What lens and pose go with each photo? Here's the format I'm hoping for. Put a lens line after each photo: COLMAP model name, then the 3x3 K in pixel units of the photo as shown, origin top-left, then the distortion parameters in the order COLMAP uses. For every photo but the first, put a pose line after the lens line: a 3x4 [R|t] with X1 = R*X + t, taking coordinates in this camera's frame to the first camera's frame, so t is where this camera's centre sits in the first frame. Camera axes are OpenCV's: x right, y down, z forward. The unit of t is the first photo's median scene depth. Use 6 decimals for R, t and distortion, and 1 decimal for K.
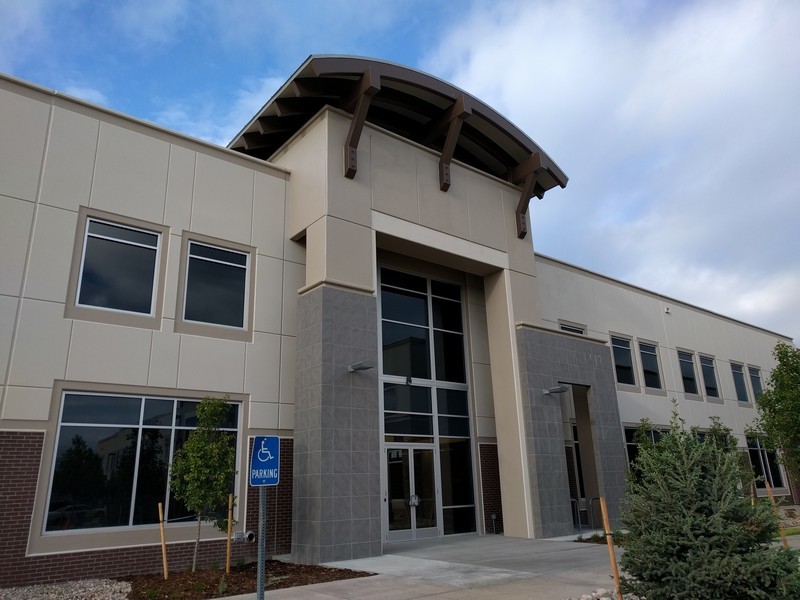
lens RADIAL K [[599.3, 0, 401.5], [0, 599.3, 299.8], [0, 0, 1]] dist [0.006644, 0.007952]
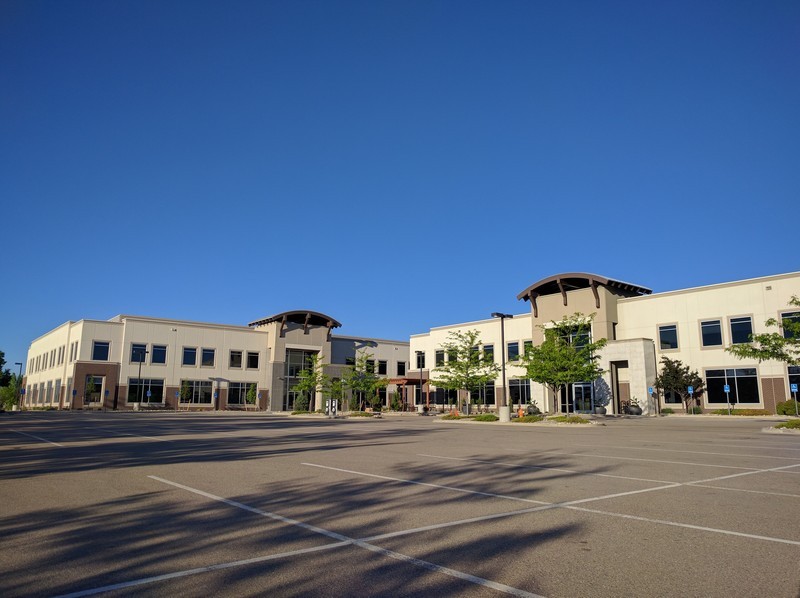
lens RADIAL K [[607.7, 0, 405.1], [0, 607.7, 299.7], [0, 0, 1]] dist [0.001535, 0.005170]
pose [[0.999323, 0.034681, -0.012301, 0.860742], [-0.032893, 0.991753, 0.123873, -1.016364], [0.016496, -0.123384, 0.992222, -3.376546]]
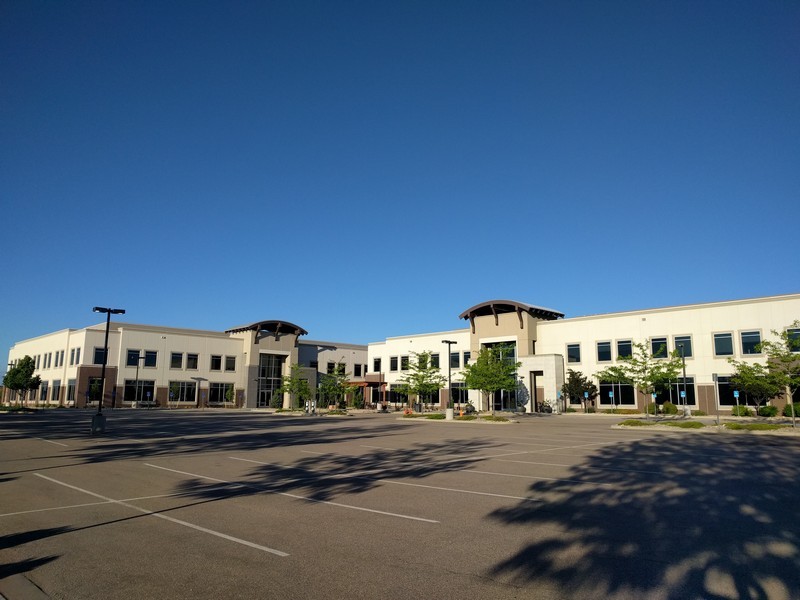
lens RADIAL K [[599.3, 0, 401.5], [0, 599.3, 299.8], [0, 0, 1]] dist [0.006644, 0.007952]
pose [[0.995565, 0.051973, 0.078420, 0.720520], [-0.061875, 0.989627, 0.129649, -1.254968], [-0.070868, -0.133926, 0.988454, -4.030660]]
